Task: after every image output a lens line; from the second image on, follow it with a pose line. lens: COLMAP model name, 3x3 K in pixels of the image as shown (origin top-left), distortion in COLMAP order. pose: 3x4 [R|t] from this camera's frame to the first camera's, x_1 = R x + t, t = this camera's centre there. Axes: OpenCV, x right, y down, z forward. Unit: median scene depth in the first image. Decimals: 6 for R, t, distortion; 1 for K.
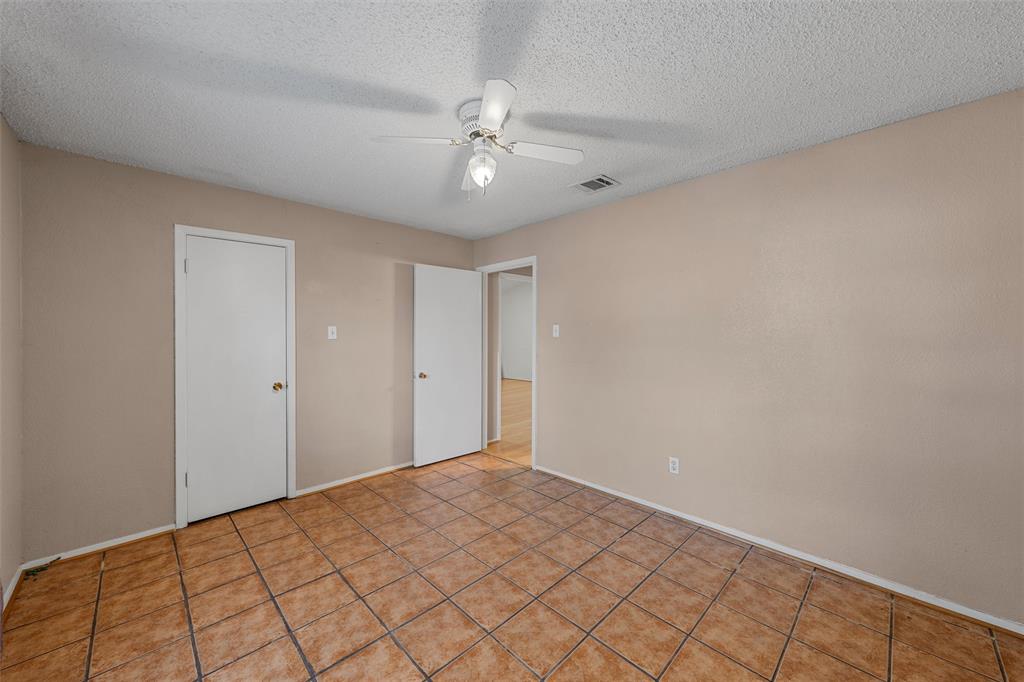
lens RADIAL K [[415.5, 0, 514.5], [0, 415.5, 344.5], [0, 0, 1]] dist [0.000712, 0.000113]
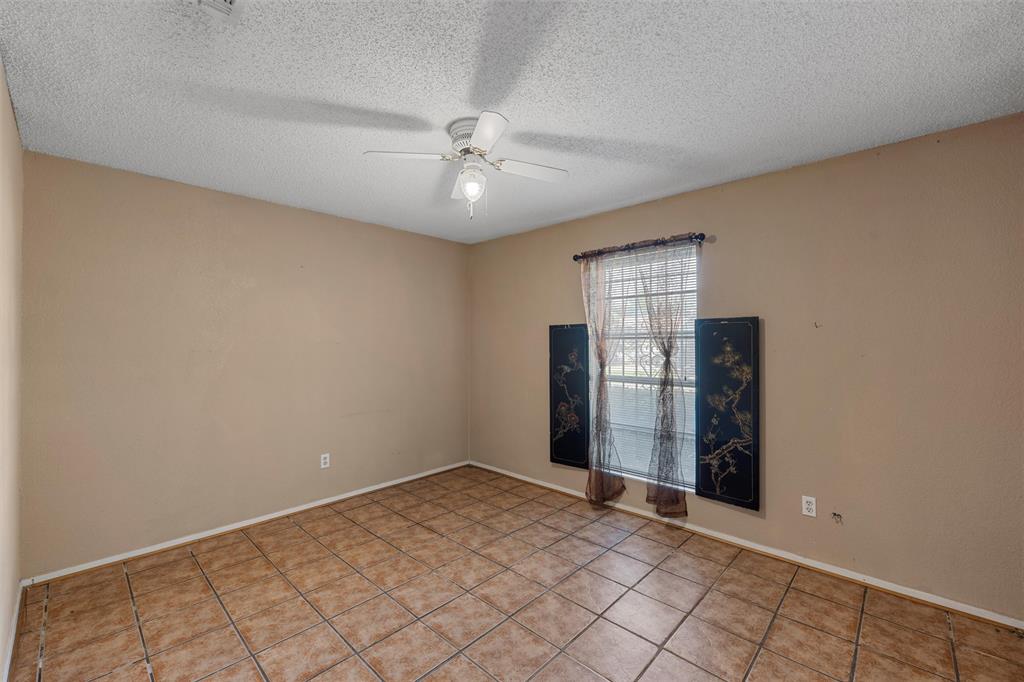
lens RADIAL K [[415.5, 0, 514.5], [0, 415.5, 344.5], [0, 0, 1]] dist [0.000712, 0.000113]
pose [[-0.998921, 0.003260, -0.046337, -0.129866], [0.001492, 0.999271, 0.038153, -0.064582], [0.046427, 0.038043, -0.998197, 1.971459]]
